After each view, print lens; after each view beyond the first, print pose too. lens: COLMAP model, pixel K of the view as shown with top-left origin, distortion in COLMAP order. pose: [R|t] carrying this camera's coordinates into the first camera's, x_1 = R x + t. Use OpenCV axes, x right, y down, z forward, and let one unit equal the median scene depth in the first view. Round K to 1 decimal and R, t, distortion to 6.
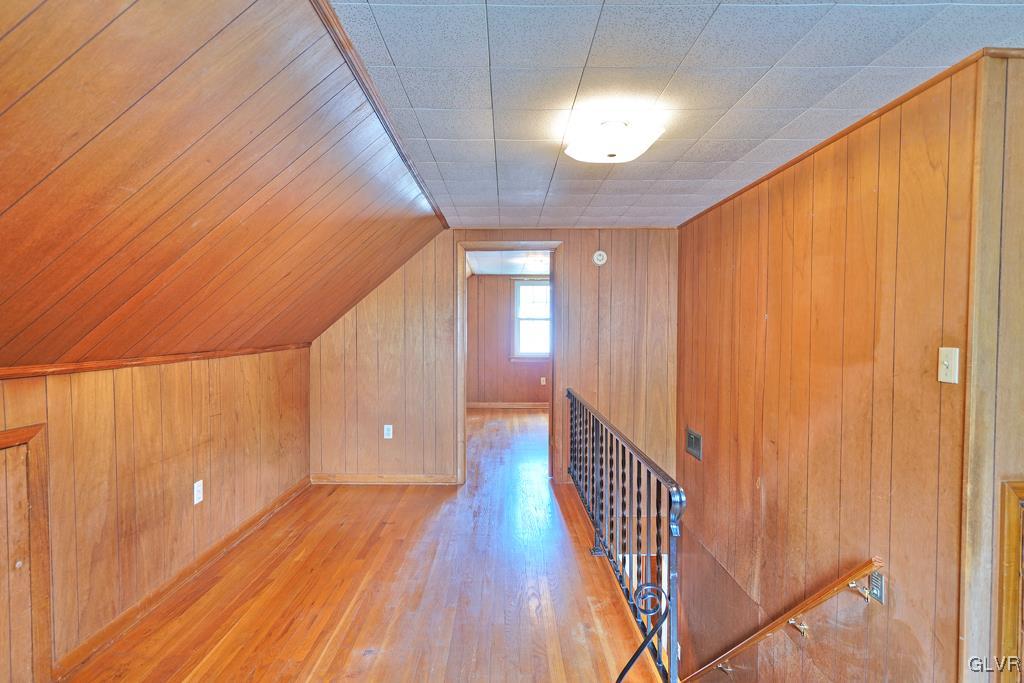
lens RADIAL K [[502.6, 0, 512.0], [0, 502.6, 341.5], [0, 0, 1]] dist [-0.001196, 0.006893]
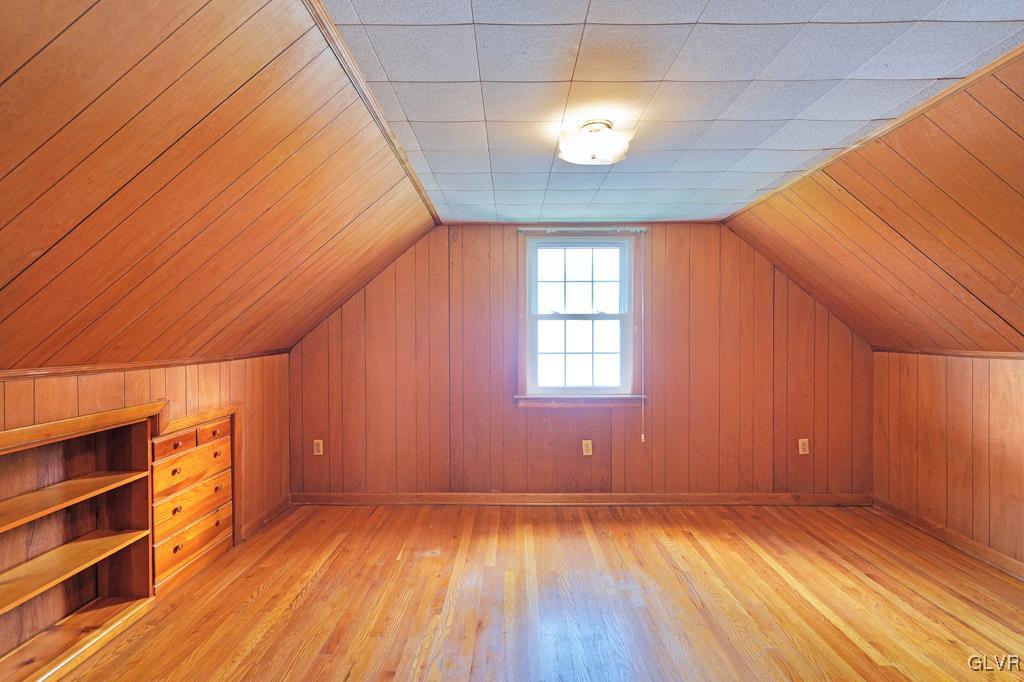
lens RADIAL K [[502.6, 0, 512.0], [0, 502.6, 341.0], [0, 0, 1]] dist [-0.001196, 0.006893]
pose [[0.999973, -0.006060, 0.004091, -0.025051], [0.006065, 0.999981, -0.001361, -0.052534], [-0.004083, 0.001386, 0.999991, 1.263408]]
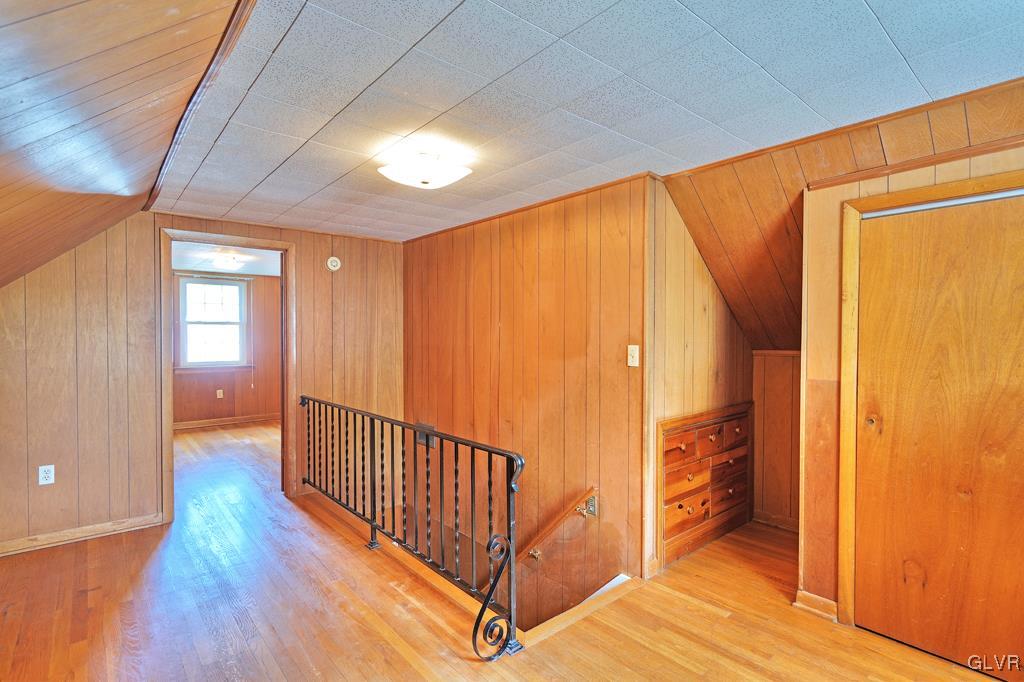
lens RADIAL K [[502.6, 0, 512.0], [0, 502.6, 341.0], [0, 0, 1]] dist [-0.001196, 0.006893]
pose [[0.762361, -0.008447, 0.647097, -0.278758], [0.016368, 0.999847, -0.006232, 0.001092], [-0.646945, 0.015343, 0.762382, 0.002517]]
